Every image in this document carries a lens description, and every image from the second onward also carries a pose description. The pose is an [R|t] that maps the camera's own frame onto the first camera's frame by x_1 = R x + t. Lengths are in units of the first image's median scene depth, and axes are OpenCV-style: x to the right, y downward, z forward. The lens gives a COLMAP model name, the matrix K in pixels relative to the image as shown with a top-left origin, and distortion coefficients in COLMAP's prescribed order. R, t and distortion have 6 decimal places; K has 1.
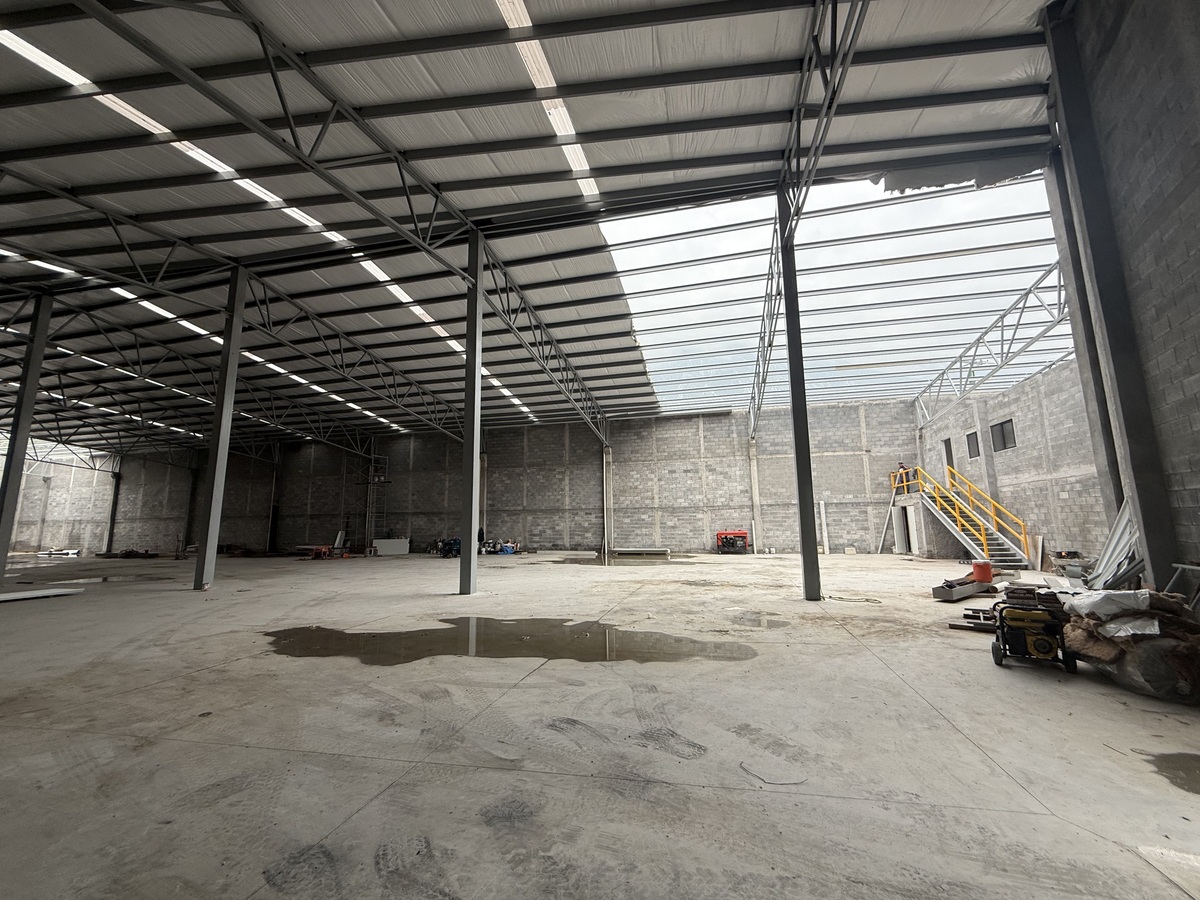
lens RADIAL K [[477.9, 0, 595.6], [0, 477.9, 452.8], [0, 0, 1]] dist [0.002108, 0.000911]
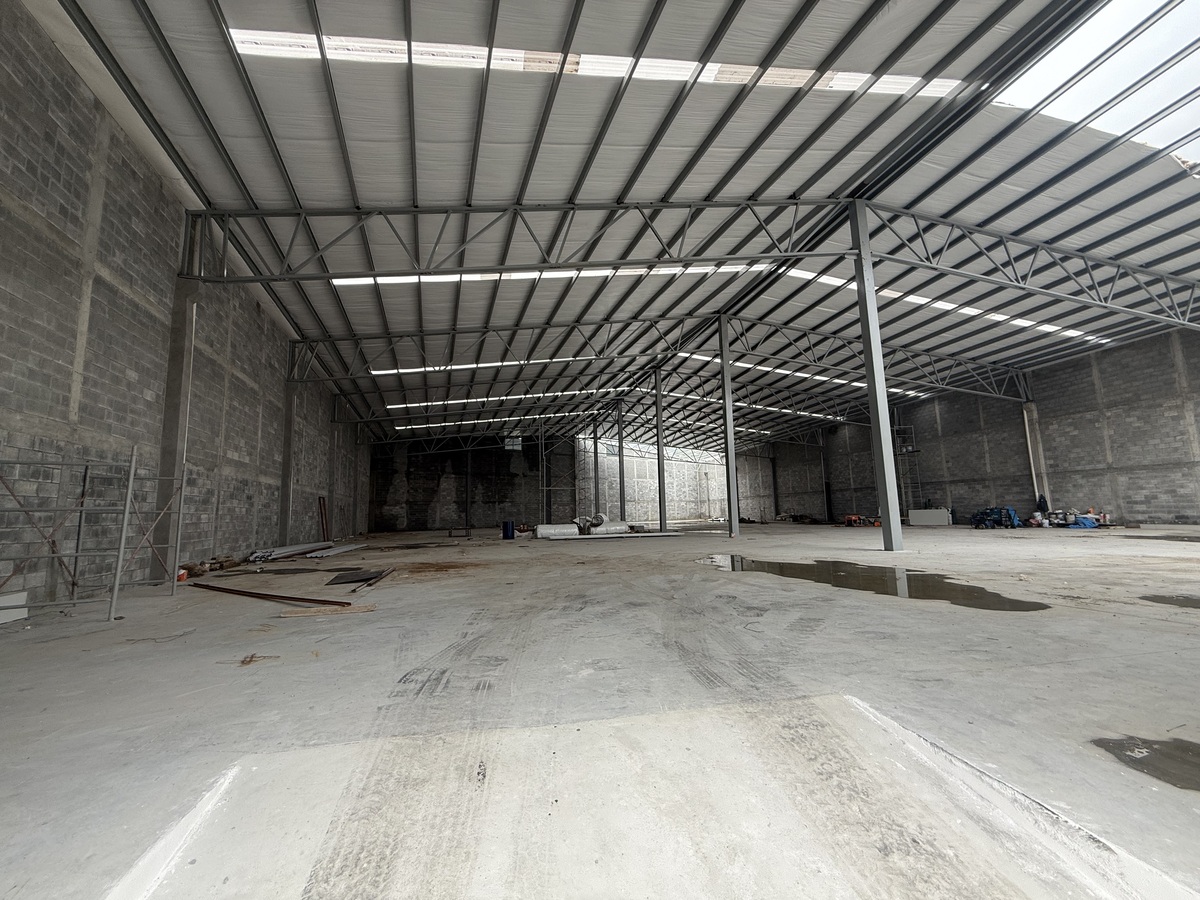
lens RADIAL K [[477.9, 0, 600.5], [0, 477.9, 454.0], [0, 0, 1]] dist [0.002108, 0.000911]
pose [[0.431699, -0.108437, -0.895476, 0.188301], [0.150437, 0.987499, -0.047057, 0.018928], [0.889384, -0.114399, 0.442616, 0.000176]]
